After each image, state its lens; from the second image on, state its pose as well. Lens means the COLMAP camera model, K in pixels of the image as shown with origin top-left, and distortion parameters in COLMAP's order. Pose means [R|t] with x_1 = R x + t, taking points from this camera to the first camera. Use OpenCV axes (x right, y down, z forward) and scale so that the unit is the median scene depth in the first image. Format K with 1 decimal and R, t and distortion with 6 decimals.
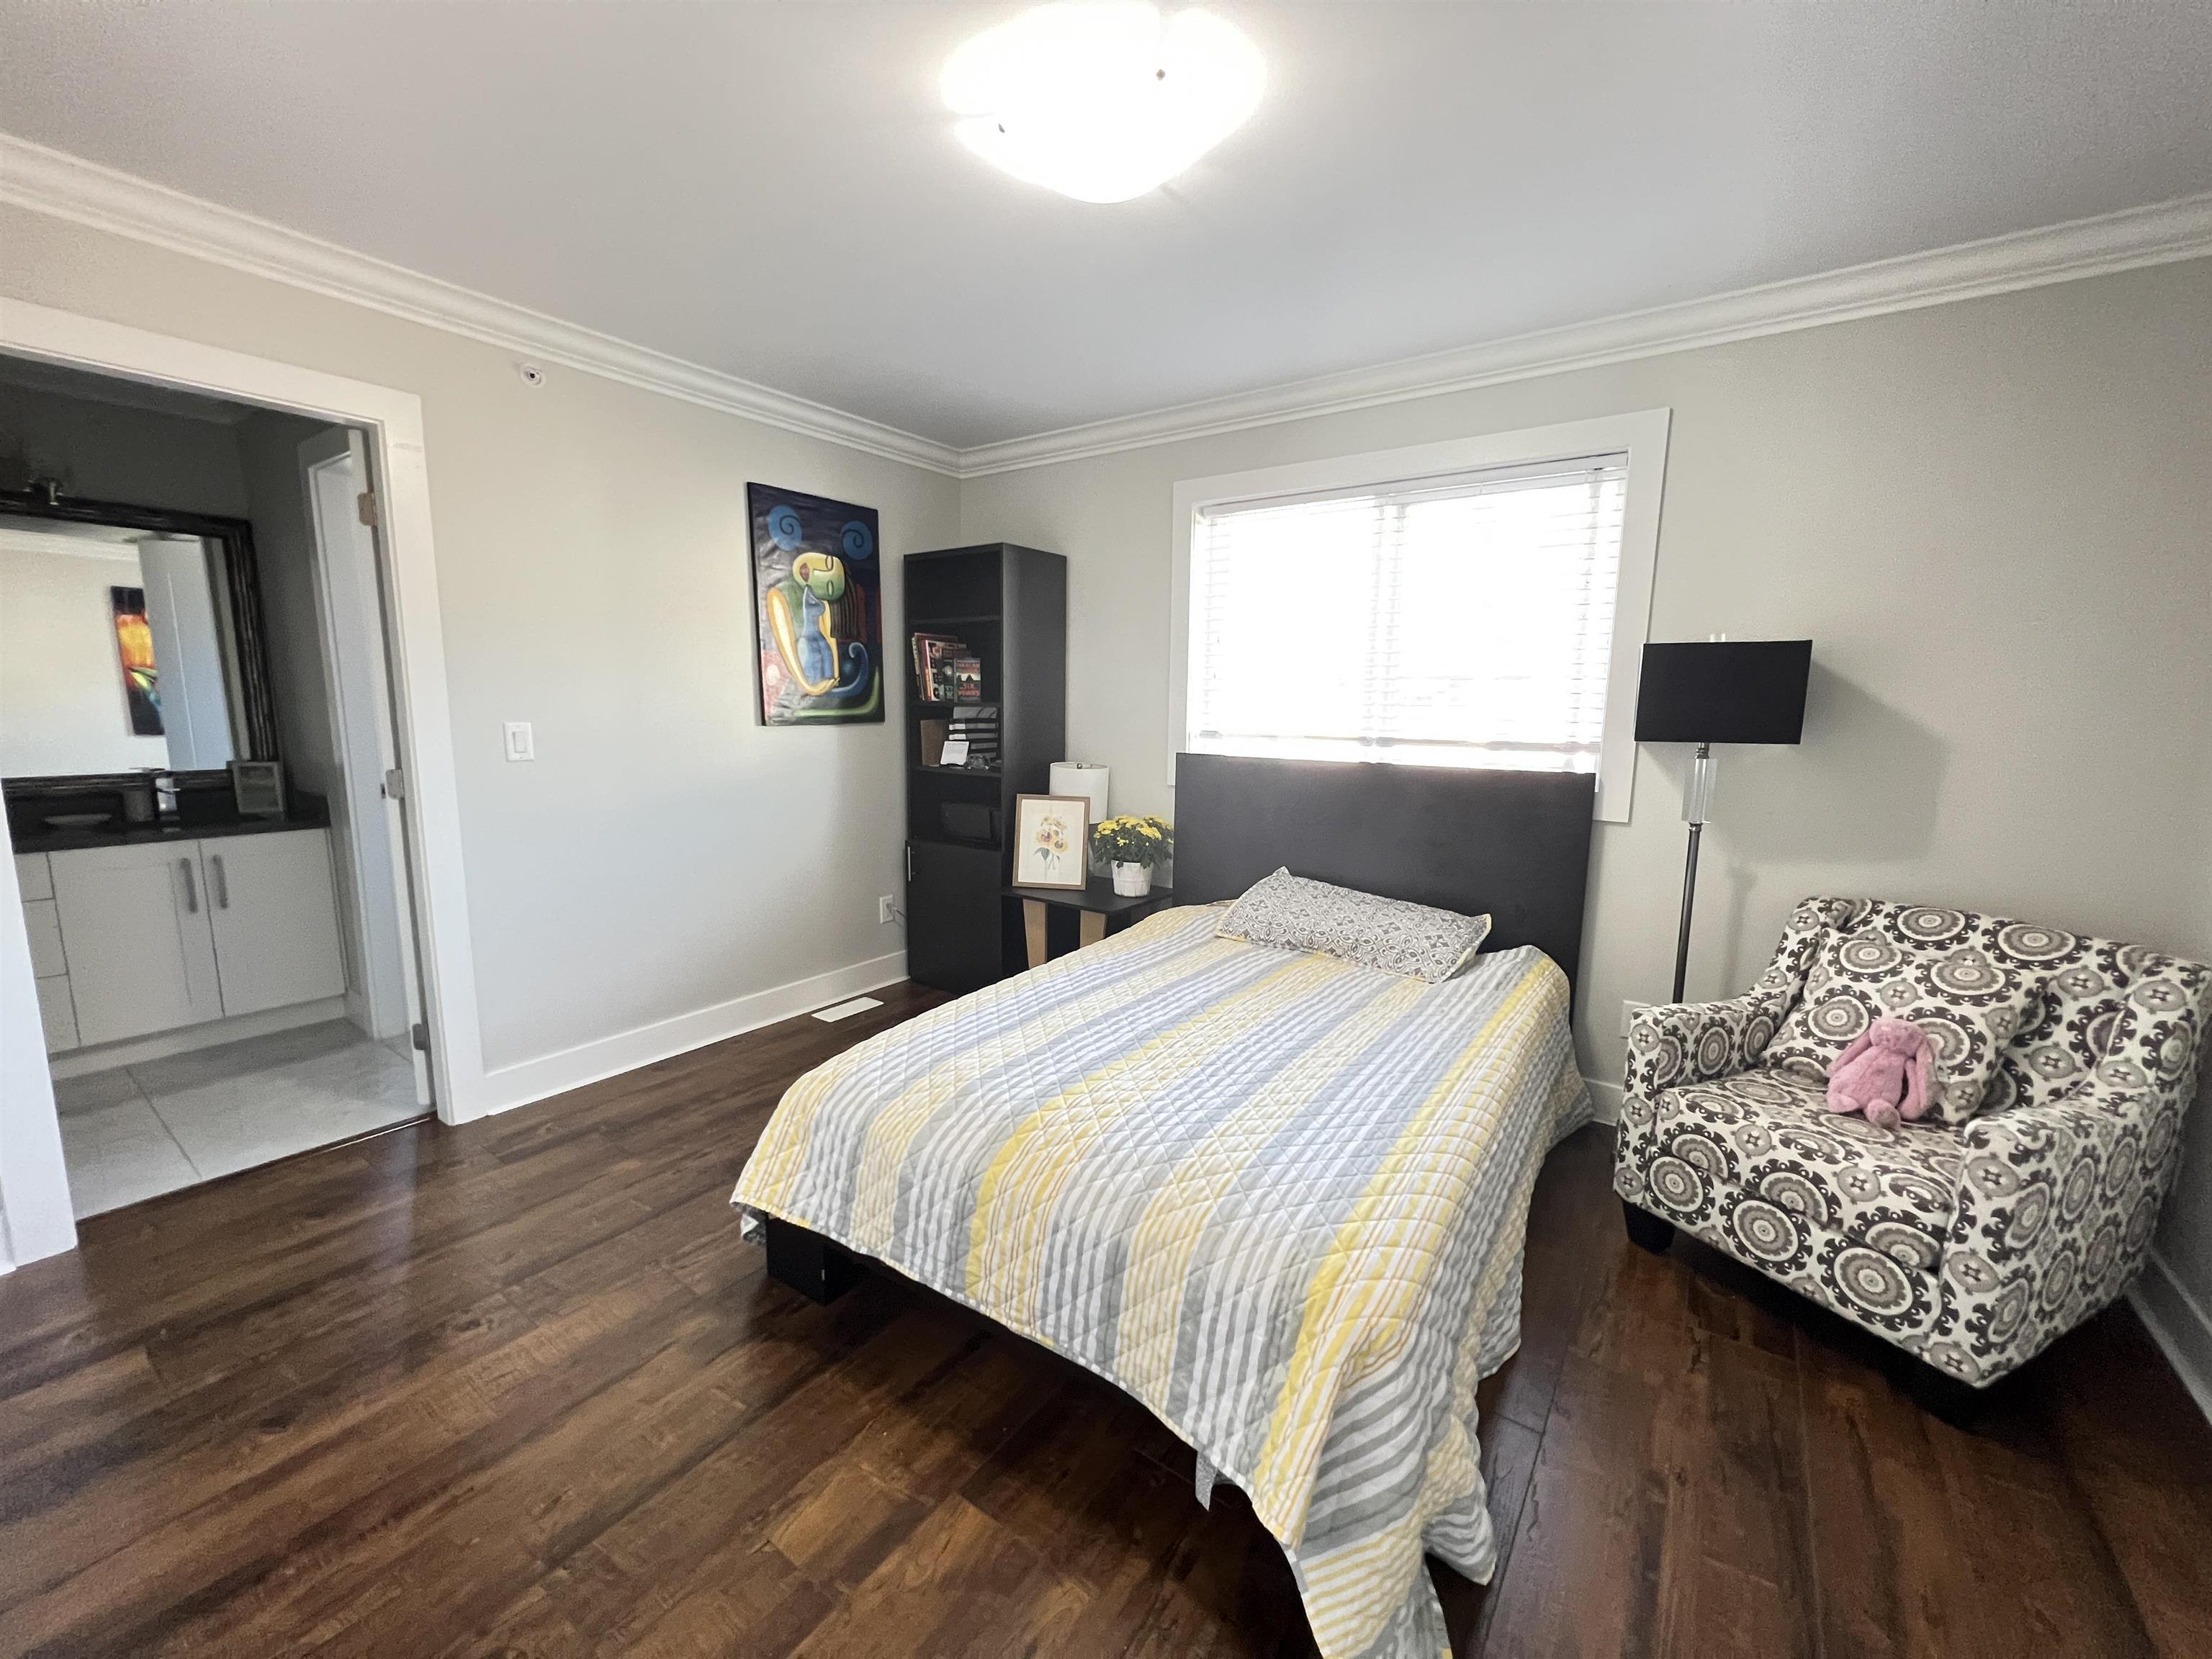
lens RADIAL K [[881.5, 0, 1107.4], [0, 881.5, 829.1], [0, 0, 1]] dist [0.000096, -0.000573]
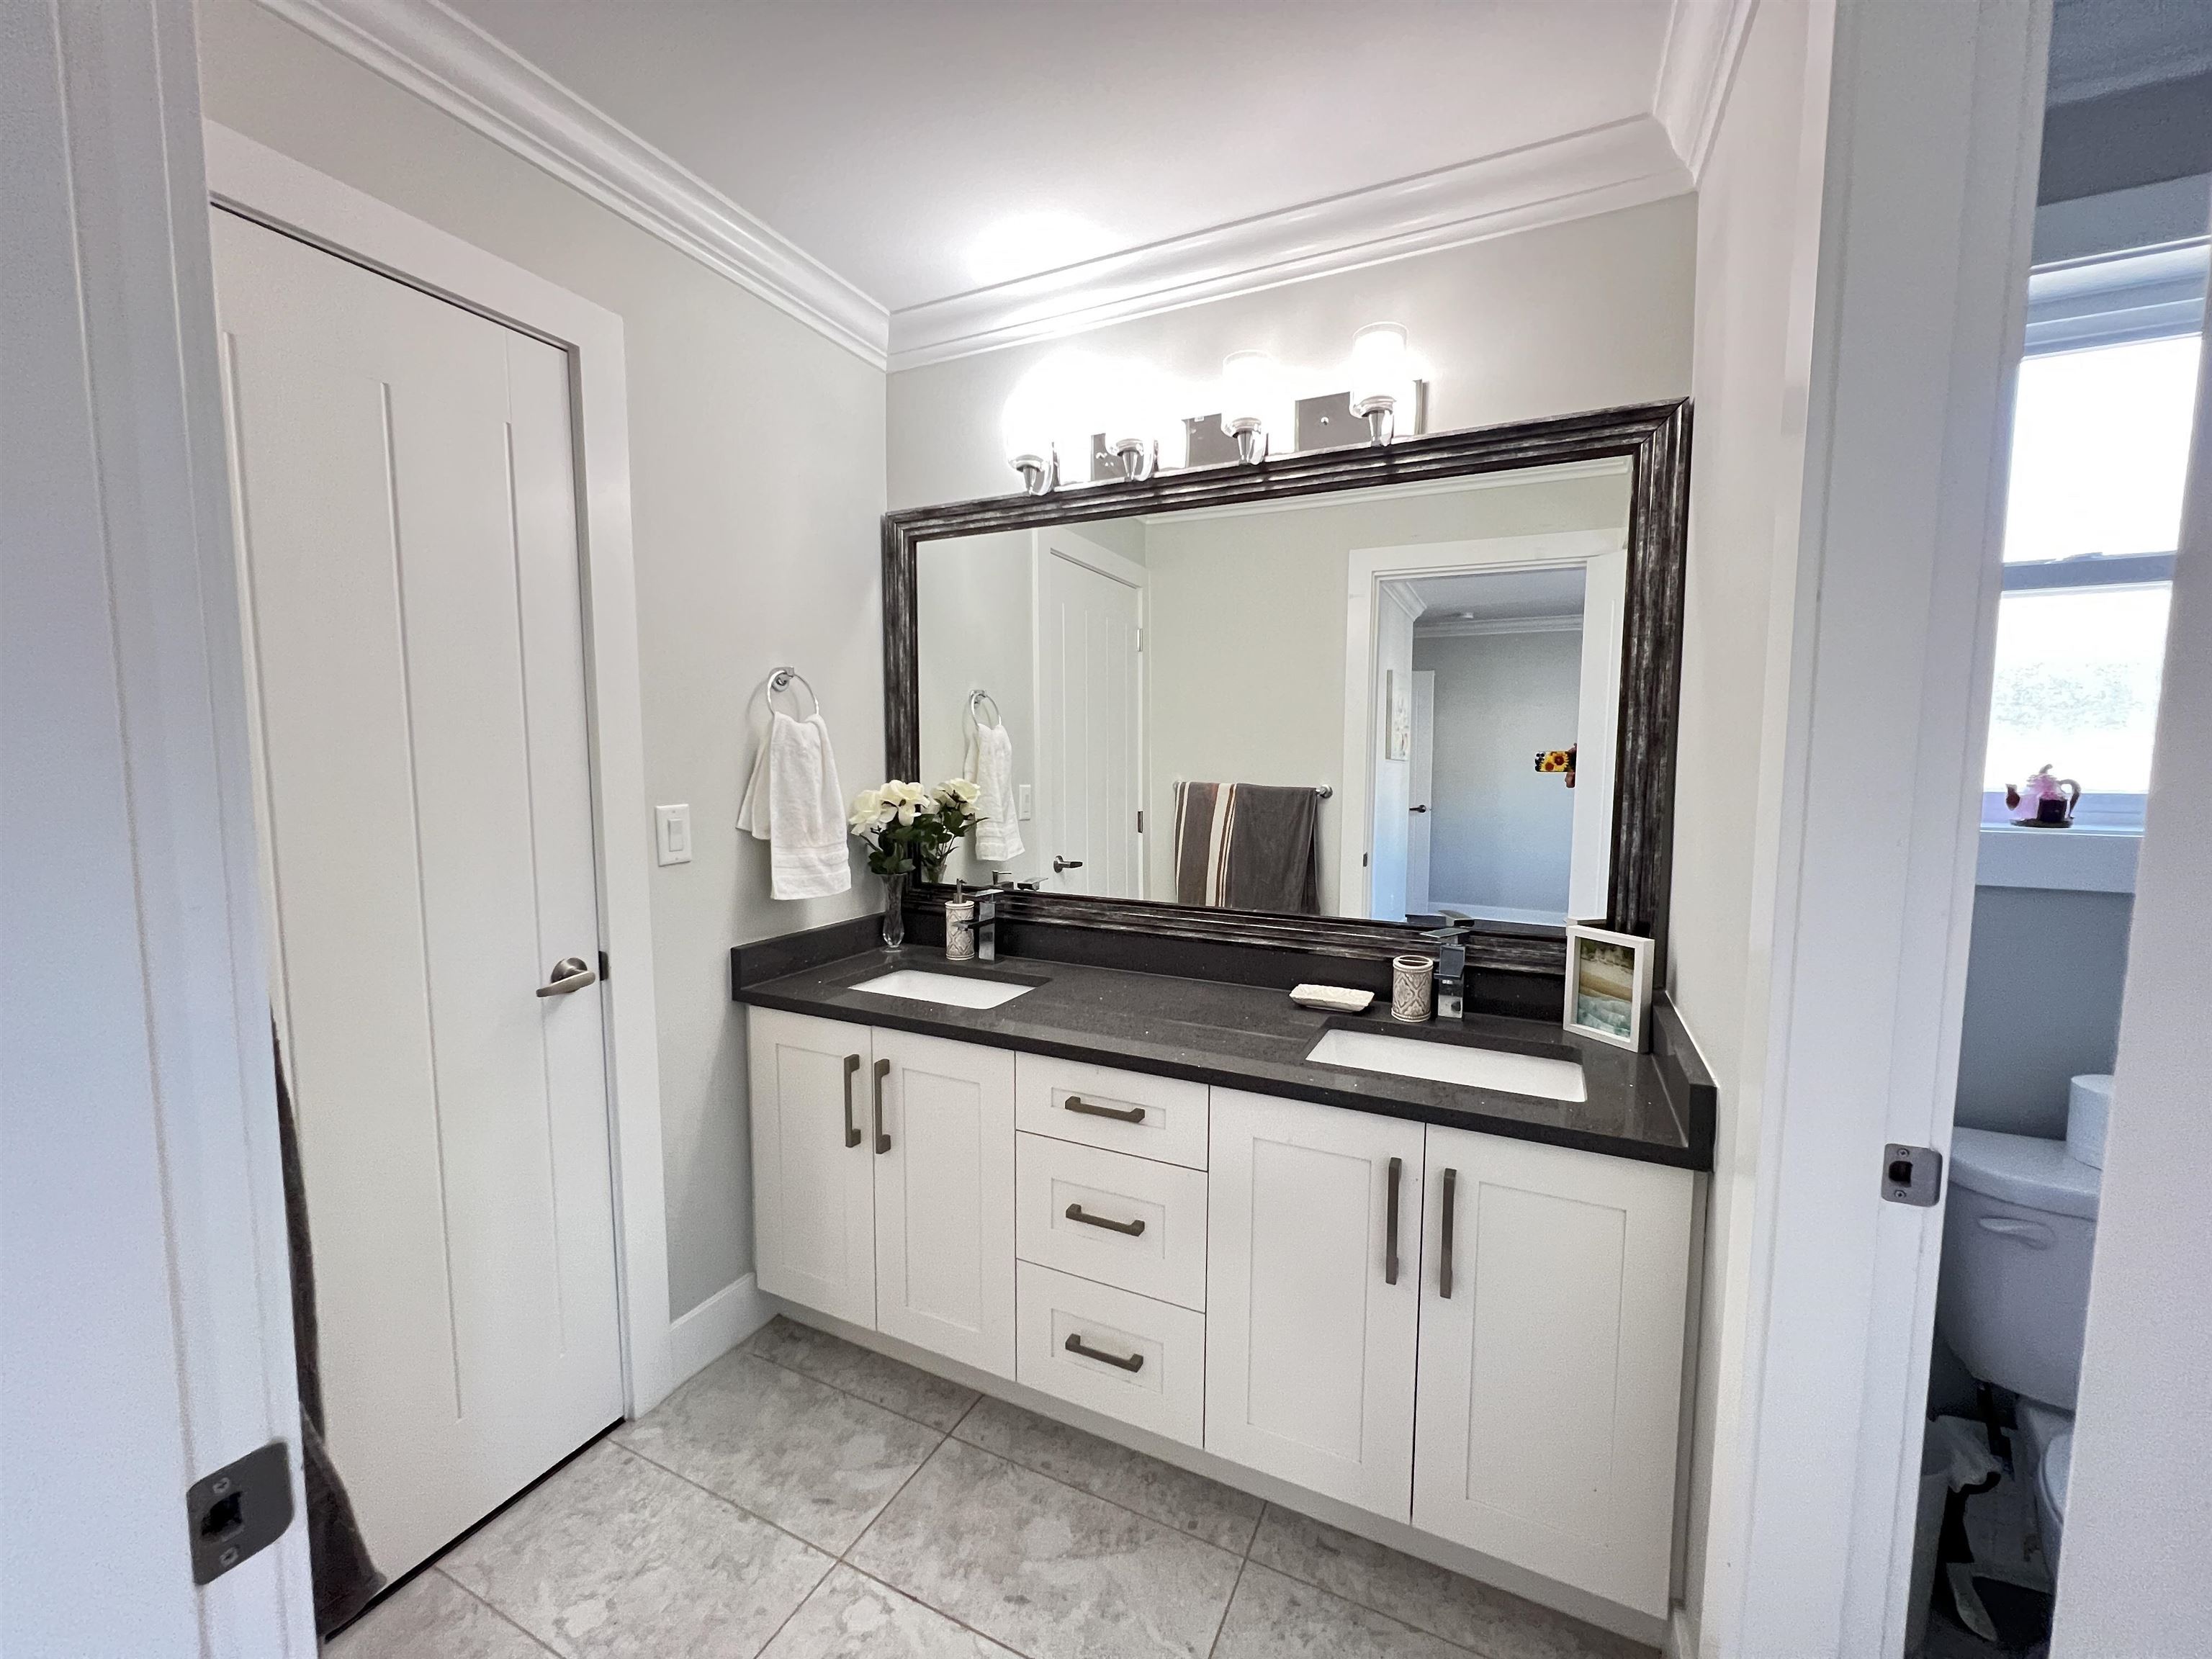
lens RADIAL K [[881.5, 0, 1106.1], [0, 881.5, 828.9], [0, 0, 1]] dist [0.000096, -0.000573]
pose [[0.163514, 0.072491, -0.983874, -0.575550], [-0.142450, 0.988580, 0.049163, -0.115266], [0.976202, 0.132114, 0.171973, 0.673354]]
